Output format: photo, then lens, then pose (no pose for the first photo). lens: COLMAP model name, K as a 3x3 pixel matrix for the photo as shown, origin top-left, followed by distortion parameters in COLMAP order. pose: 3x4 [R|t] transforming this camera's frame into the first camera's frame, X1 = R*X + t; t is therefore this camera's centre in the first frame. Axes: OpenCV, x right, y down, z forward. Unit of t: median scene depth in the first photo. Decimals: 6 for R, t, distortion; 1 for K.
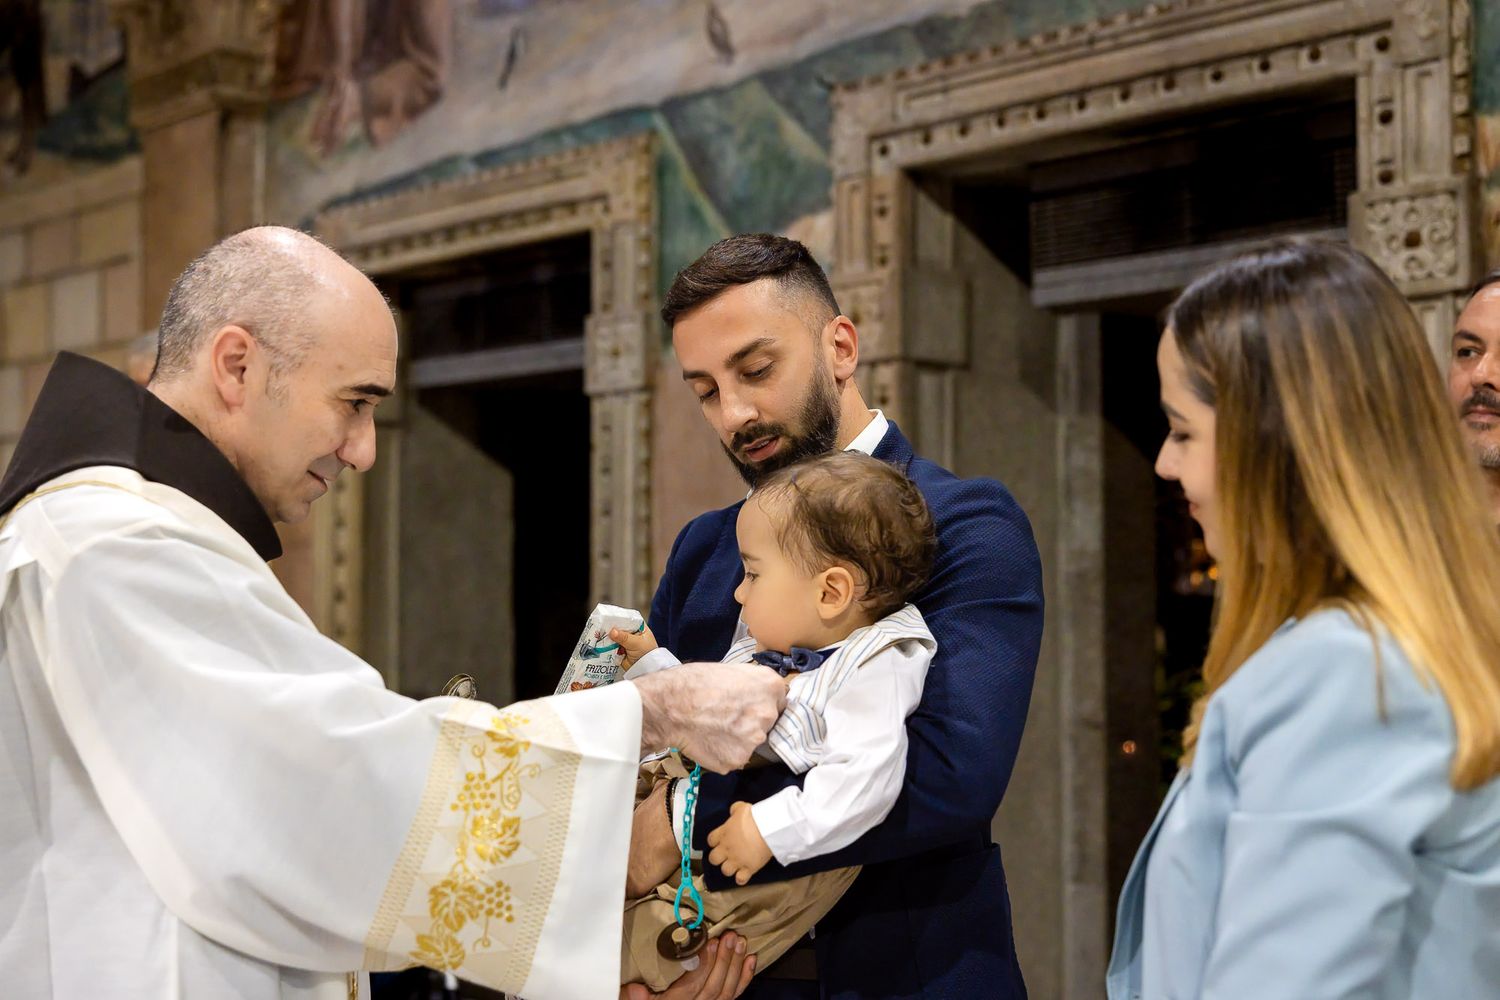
lens RADIAL K [[2219.6, 0, 726.5], [0, 2219.6, 497.0], [0, 0, 1]] dist [0.020623, -0.010775]
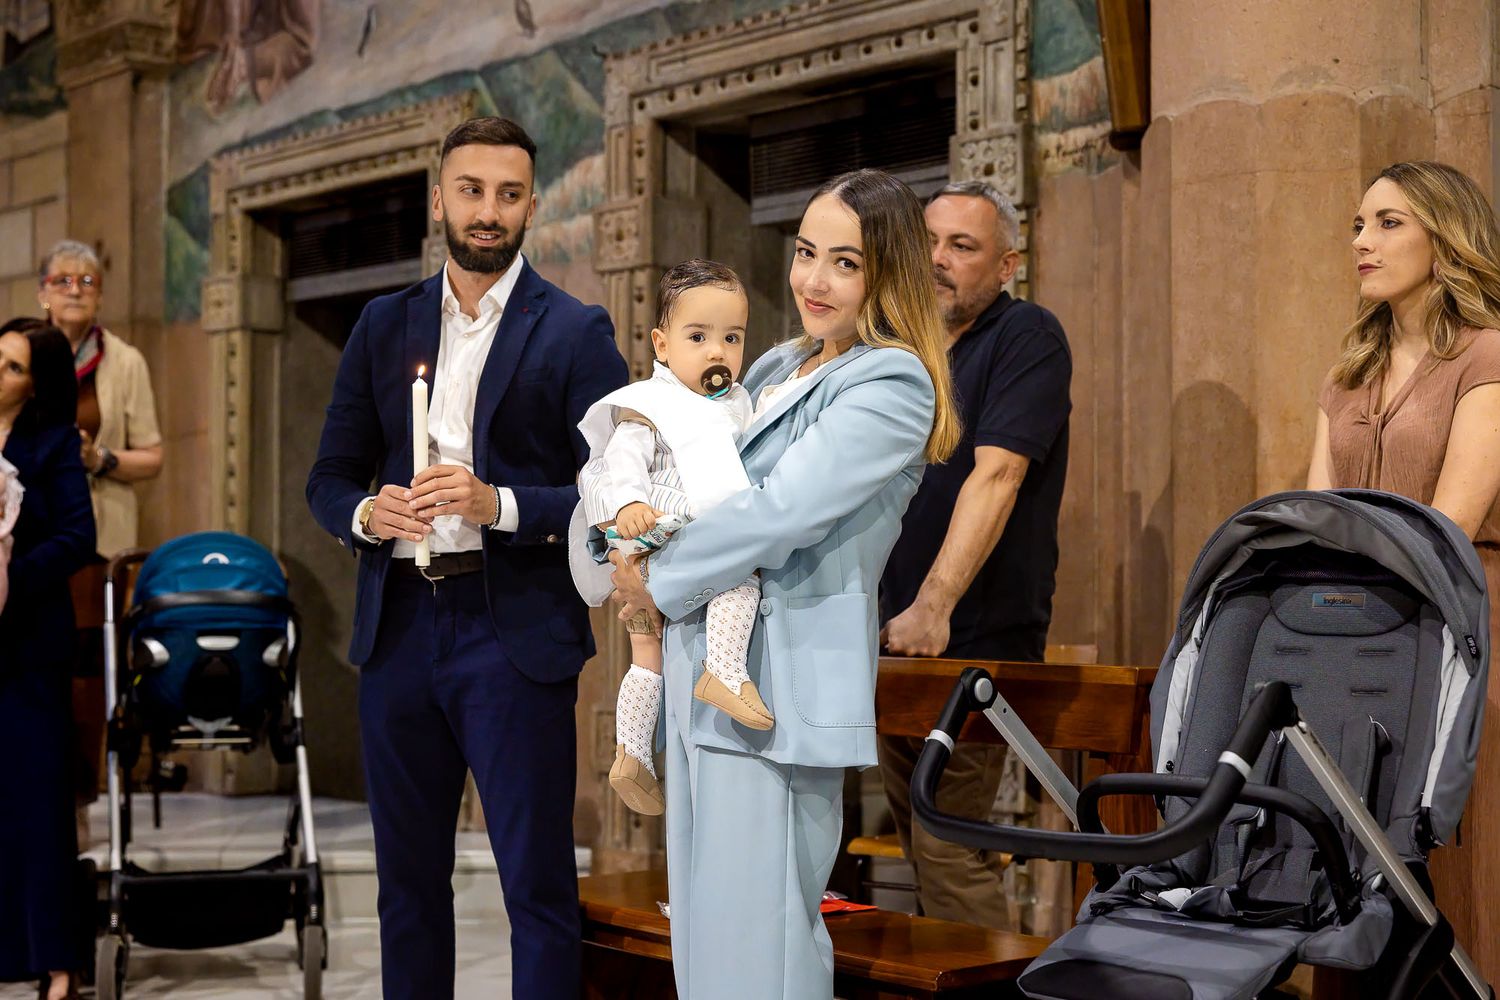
lens RADIAL K [[2219.6, 0, 726.5], [0, 2219.6, 497.0], [0, 0, 1]] dist [0.020623, -0.010775]
pose [[0.999633, 0.002937, 0.026941, 0.086373], [-0.003248, 0.999928, 0.011520, 0.057047], [-0.026905, -0.011603, 0.999571, -0.297796]]
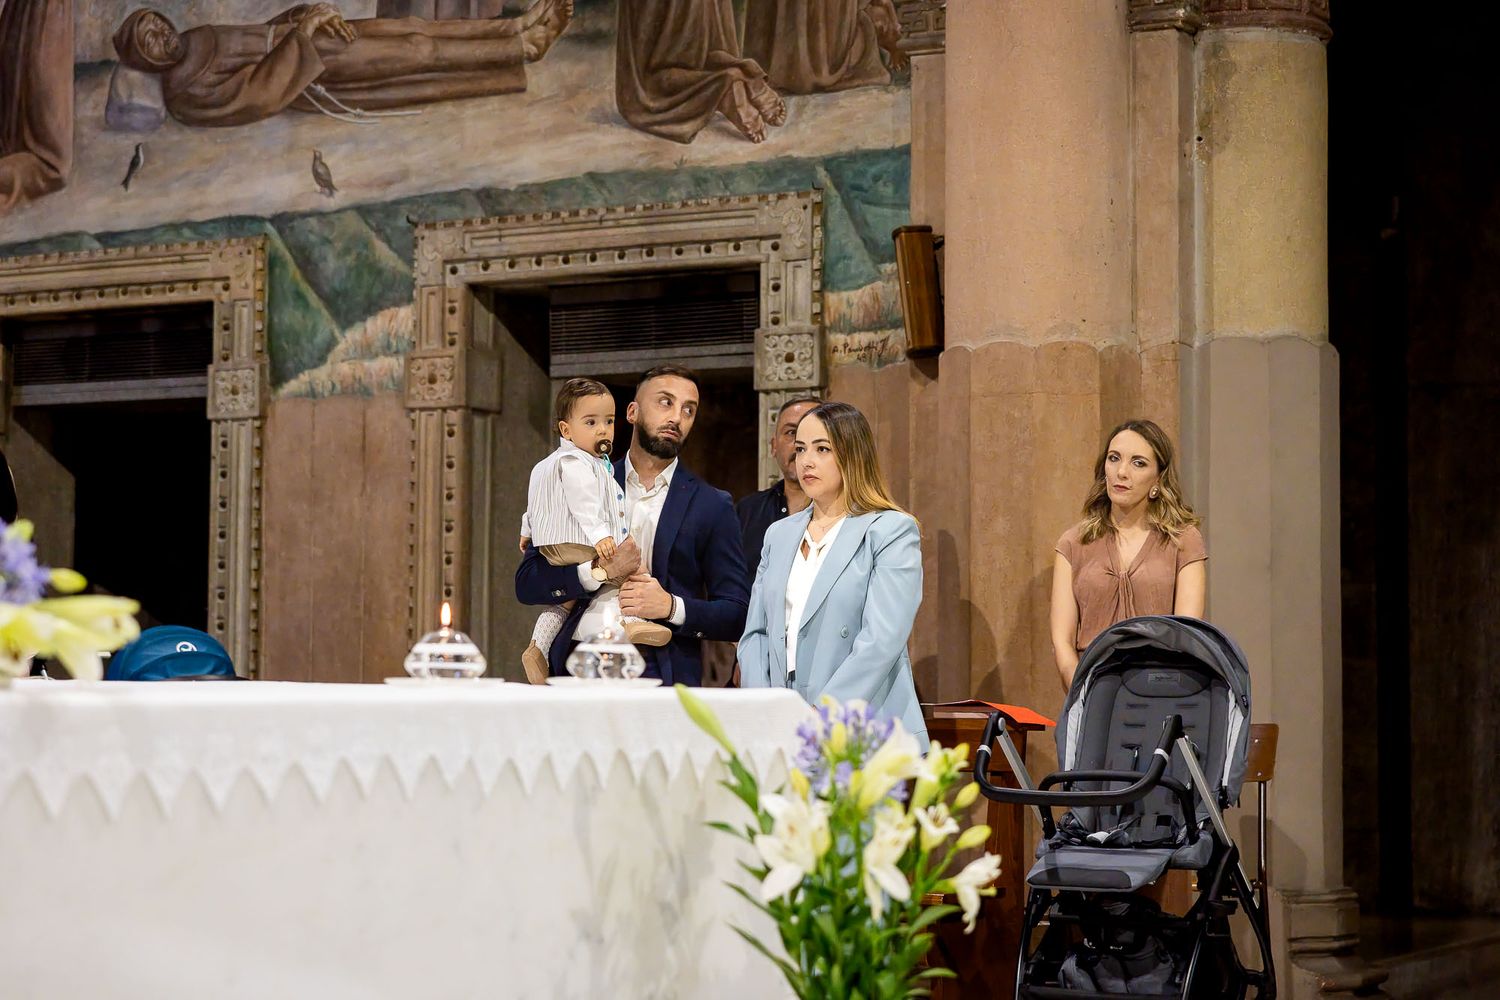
lens RADIAL K [[2972.4, 0, 750.0], [0, 2972.4, 500.0], [0, 0, 1]] dist [0.037938, 0.044612]
pose [[0.945428, 0.027862, 0.324636, -0.399430], [-0.022807, 0.999552, -0.019369, 0.037698], [-0.325031, 0.010908, 0.945641, -1.010756]]
